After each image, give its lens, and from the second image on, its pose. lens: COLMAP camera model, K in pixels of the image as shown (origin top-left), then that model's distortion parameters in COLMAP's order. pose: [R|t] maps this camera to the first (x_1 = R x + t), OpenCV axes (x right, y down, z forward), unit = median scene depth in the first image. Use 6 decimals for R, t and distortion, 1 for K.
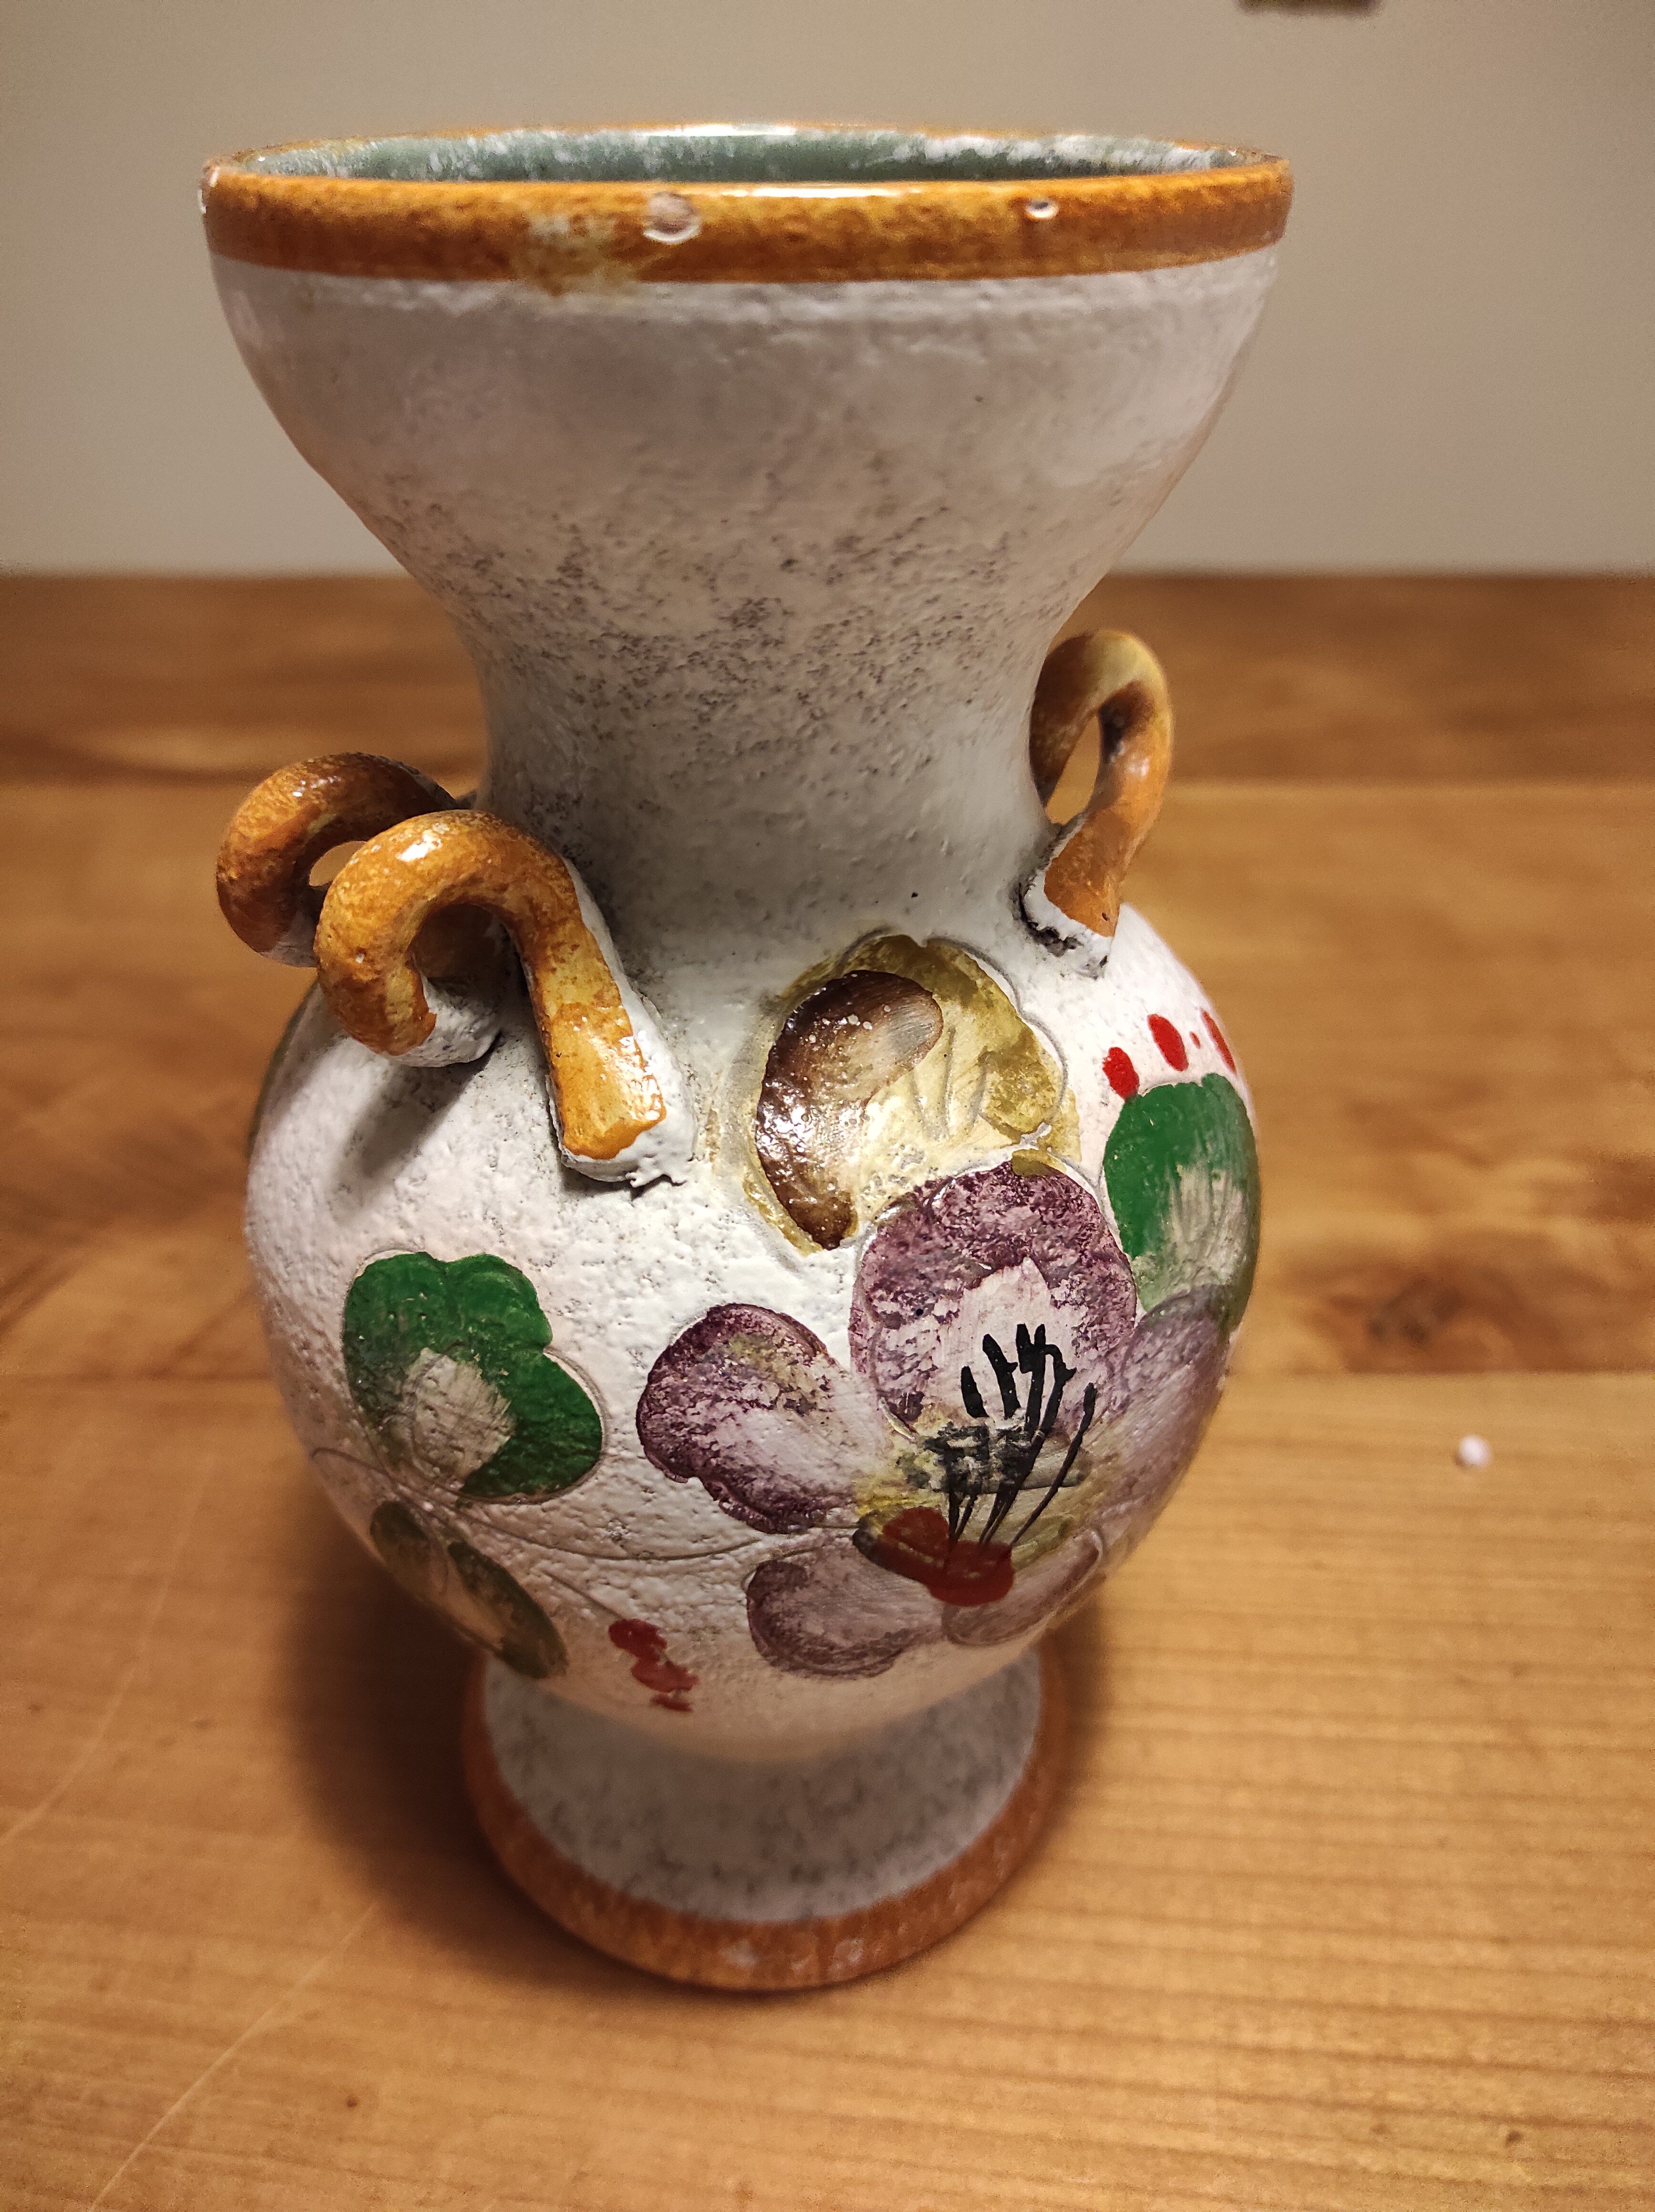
lens RADIAL K [[1664.0, 0, 827.5], [0, 1664.0, 1106.0], [0, 0, 1]] dist [-0.005295, -0.001297]
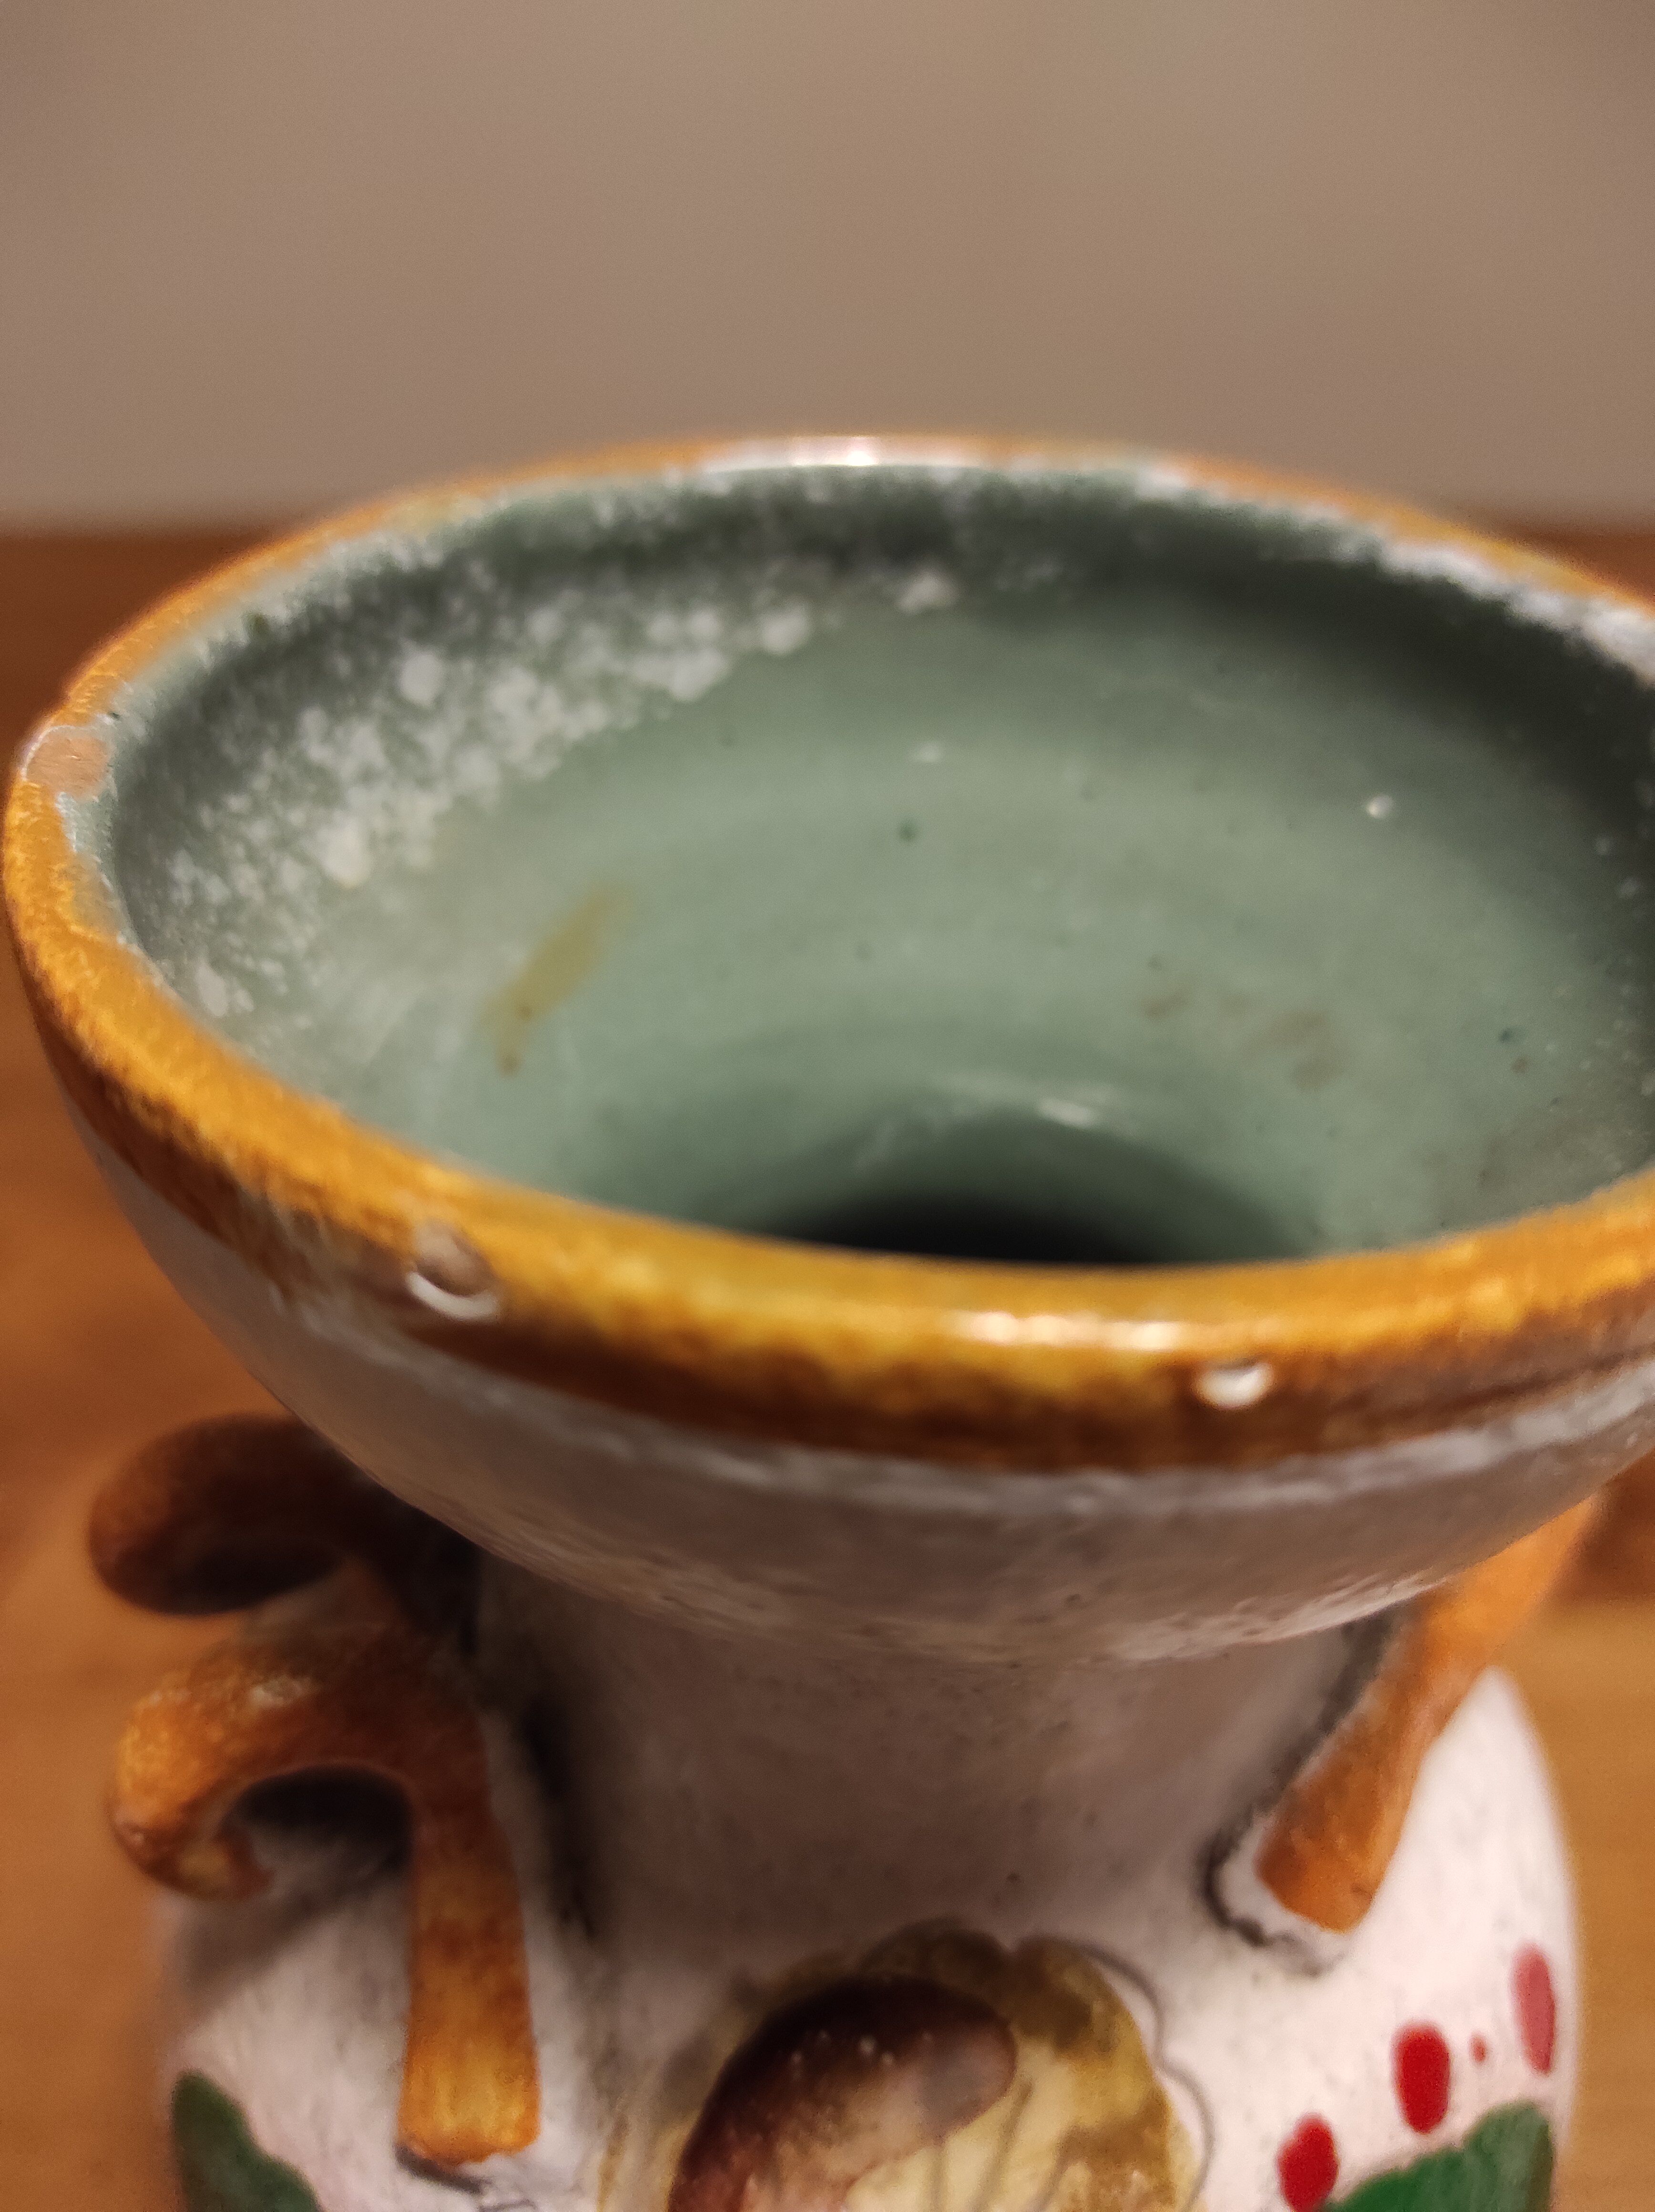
lens RADIAL K [[1734.0, 0, 827.5], [0, 1734.0, 1106.0], [0, 0, 1]] dist [-0.007763, -0.068577]
pose [[0.935945, 0.223466, -0.272157, 0.099828], [-0.205518, 0.974211, 0.093141, -0.461273], [0.285952, -0.031241, 0.957734, 0.376704]]
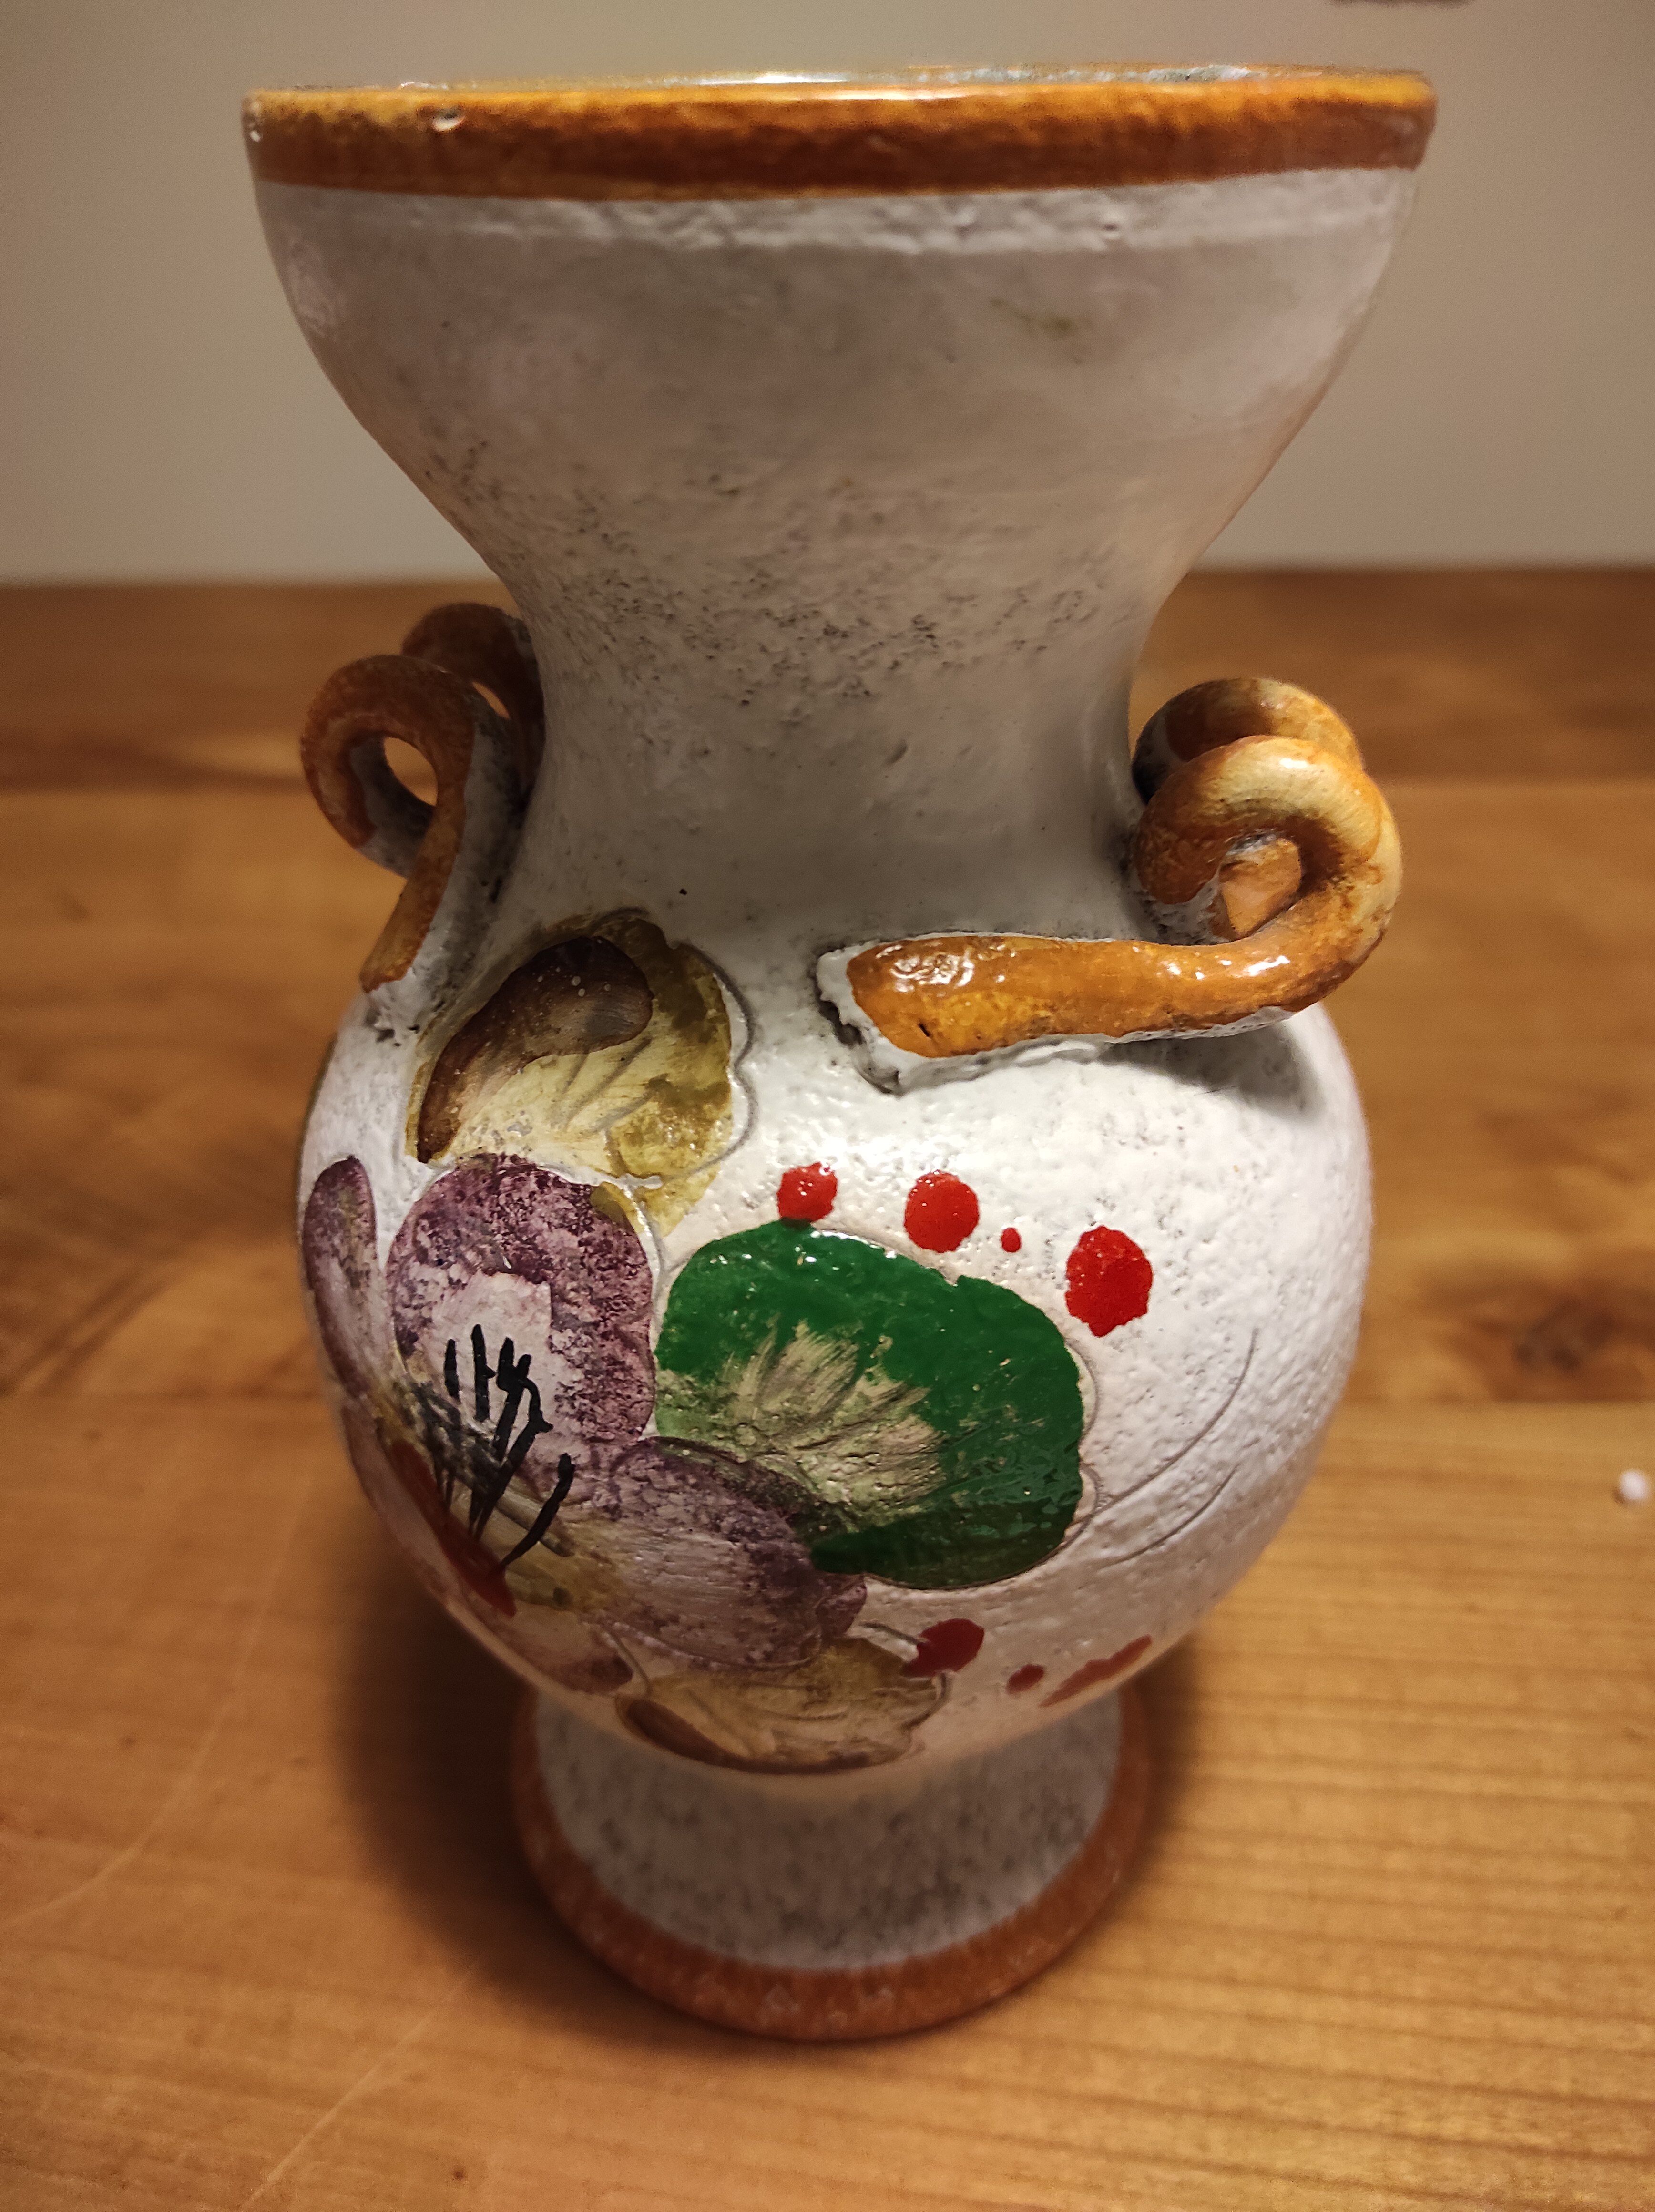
lens RADIAL K [[1697.8, 0, 827.5], [0, 1697.8, 1106.0], [0, 0, 1]] dist [0.014023, -0.008881]
pose [[0.538110, 0.435729, -0.721511, 0.836514], [-0.435024, 0.876762, 0.205042, -0.254238], [0.721936, 0.203539, 0.661347, 0.469233]]
